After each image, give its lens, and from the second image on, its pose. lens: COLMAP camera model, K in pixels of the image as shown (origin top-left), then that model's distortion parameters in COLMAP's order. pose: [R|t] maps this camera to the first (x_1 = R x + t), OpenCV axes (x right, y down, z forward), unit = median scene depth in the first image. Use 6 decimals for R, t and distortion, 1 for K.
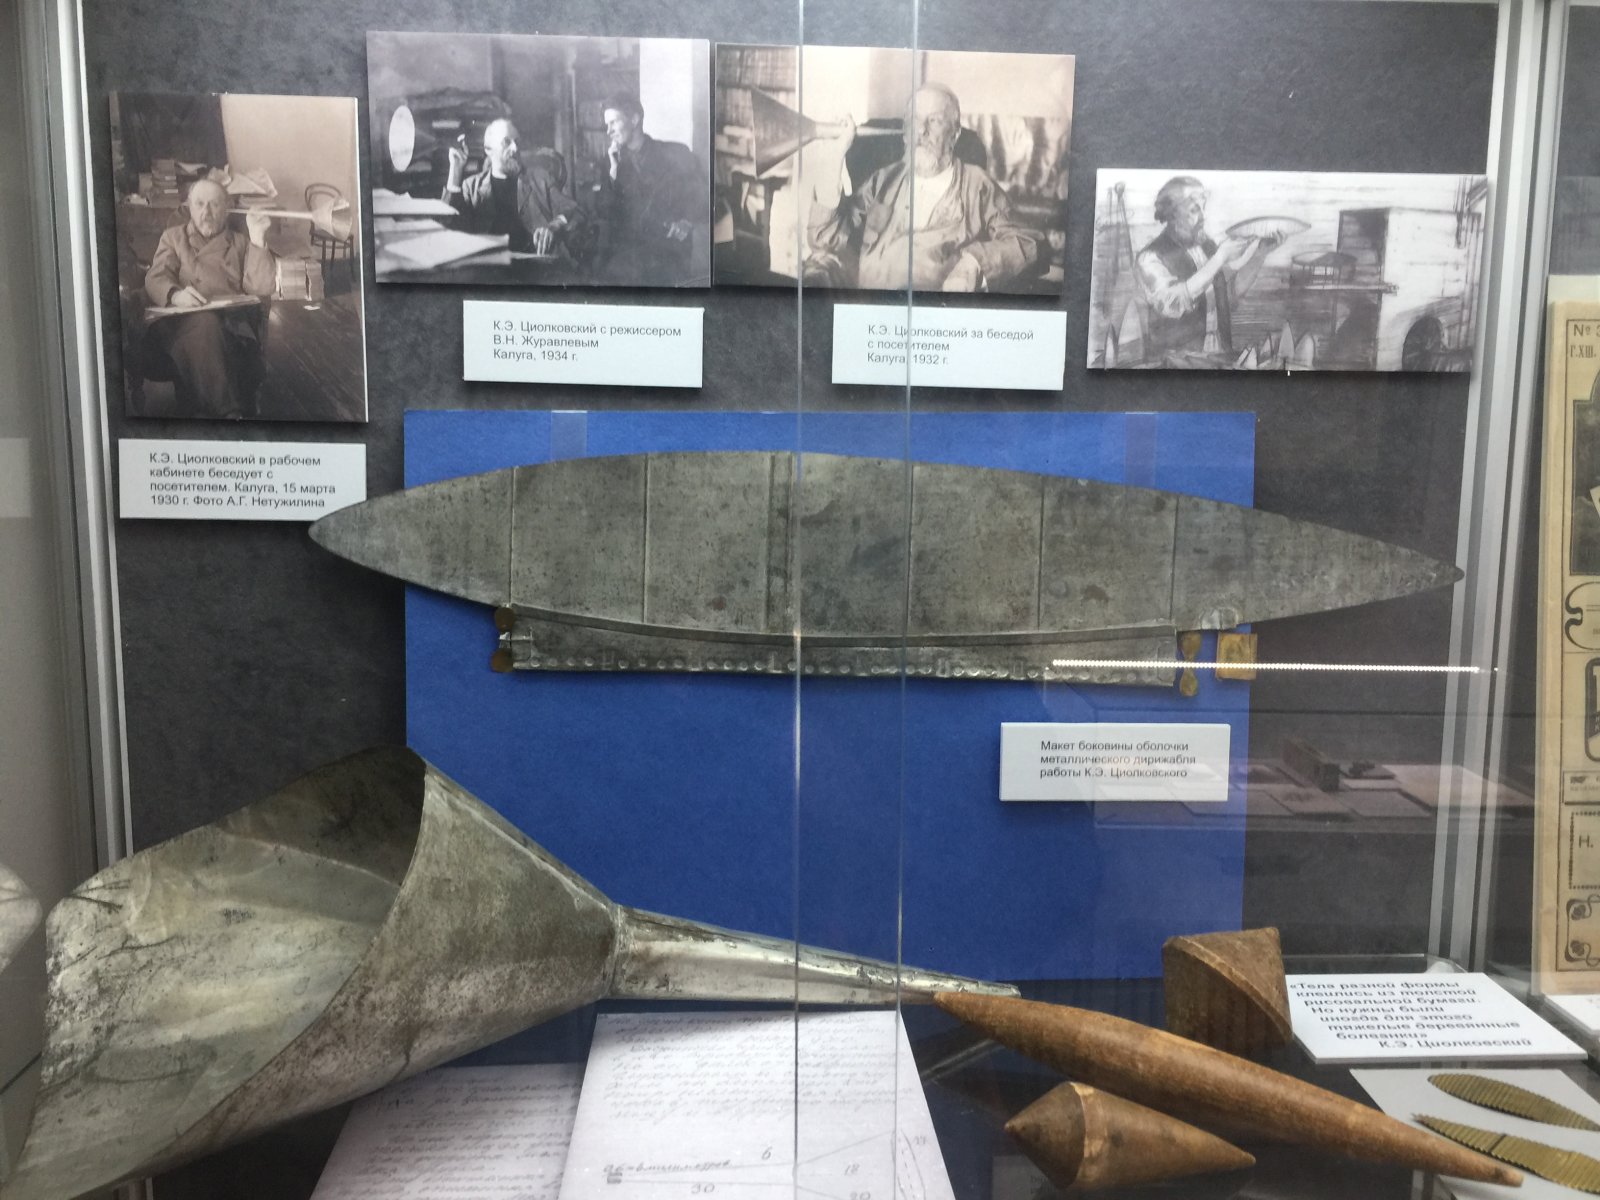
lens RADIAL K [[1392.4, 0, 803.7], [0, 1392.4, 611.0], [0, 0, 1]] dist [0.030986, -0.067380]
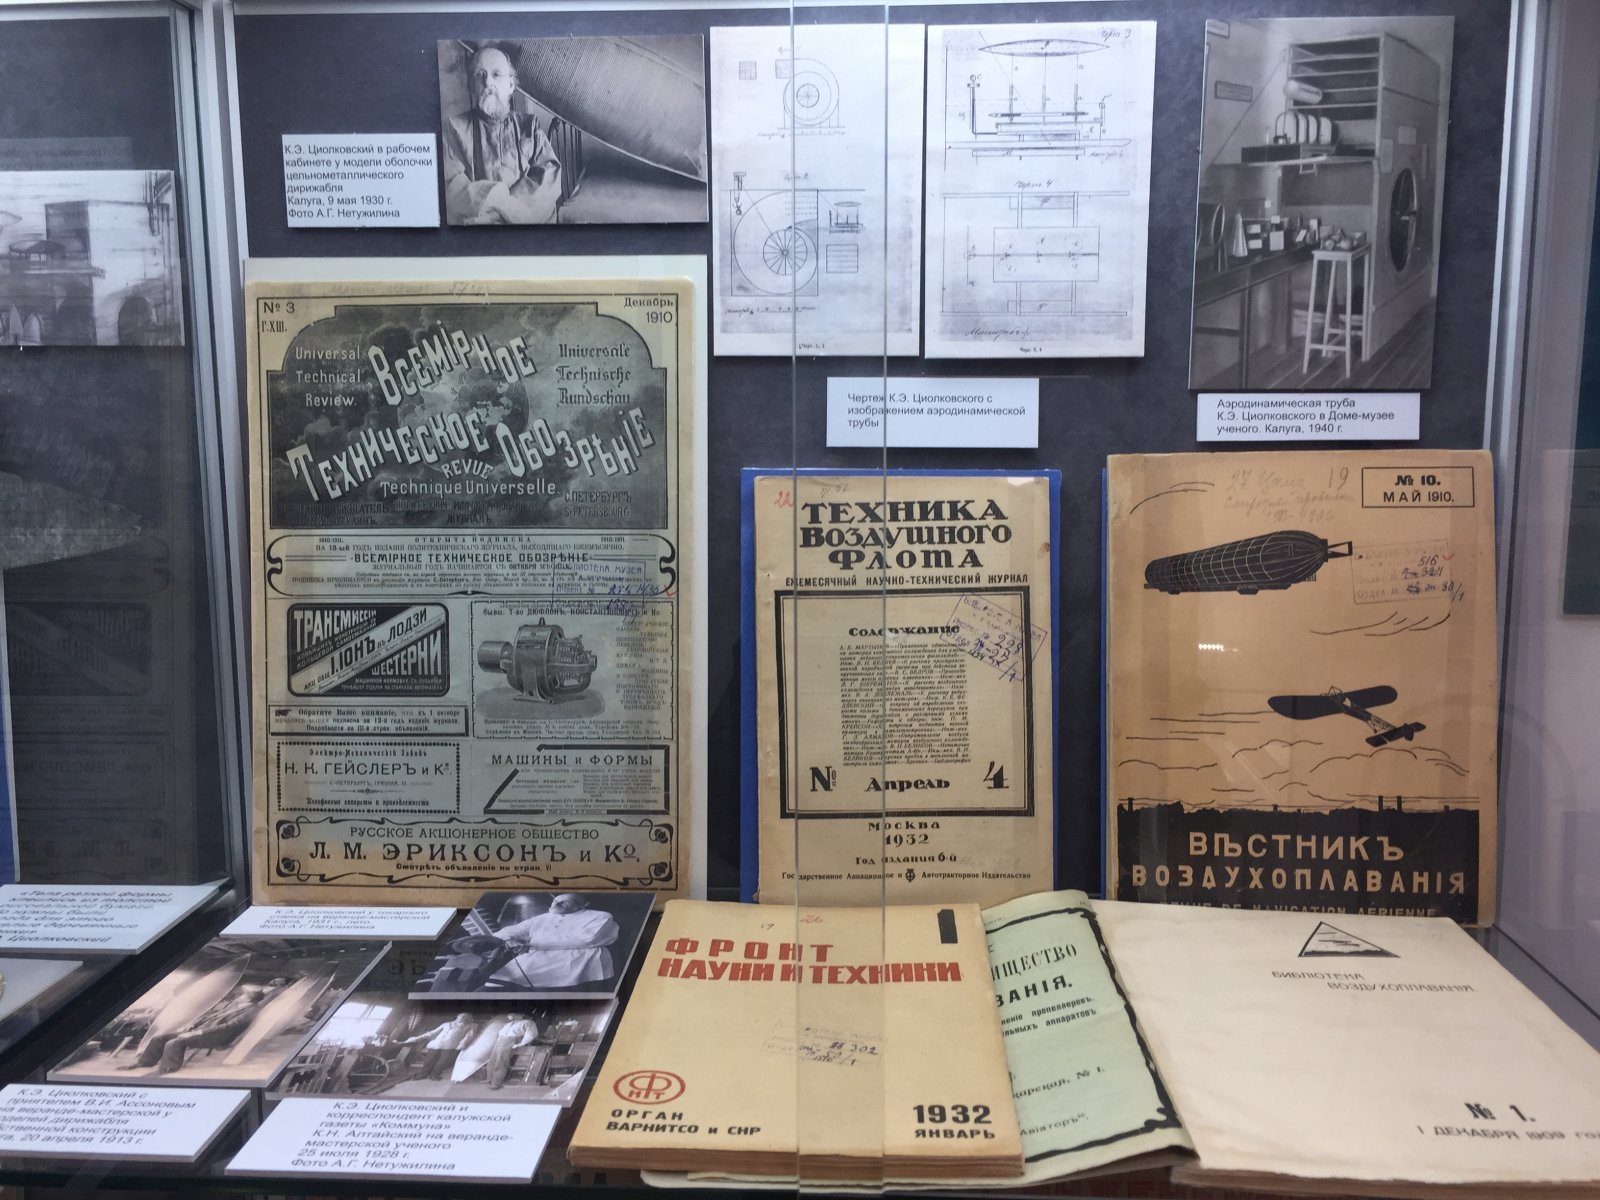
lens RADIAL K [[1392.4, 0, 803.9], [0, 1392.4, 589.4], [0, 0, 1]] dist [0.030986, -0.067380]
pose [[0.998207, 0.002675, -0.059795, 1.046397], [-0.002377, 0.999984, 0.005051, 0.016326], [0.059808, -0.004900, 0.998198, -0.085015]]
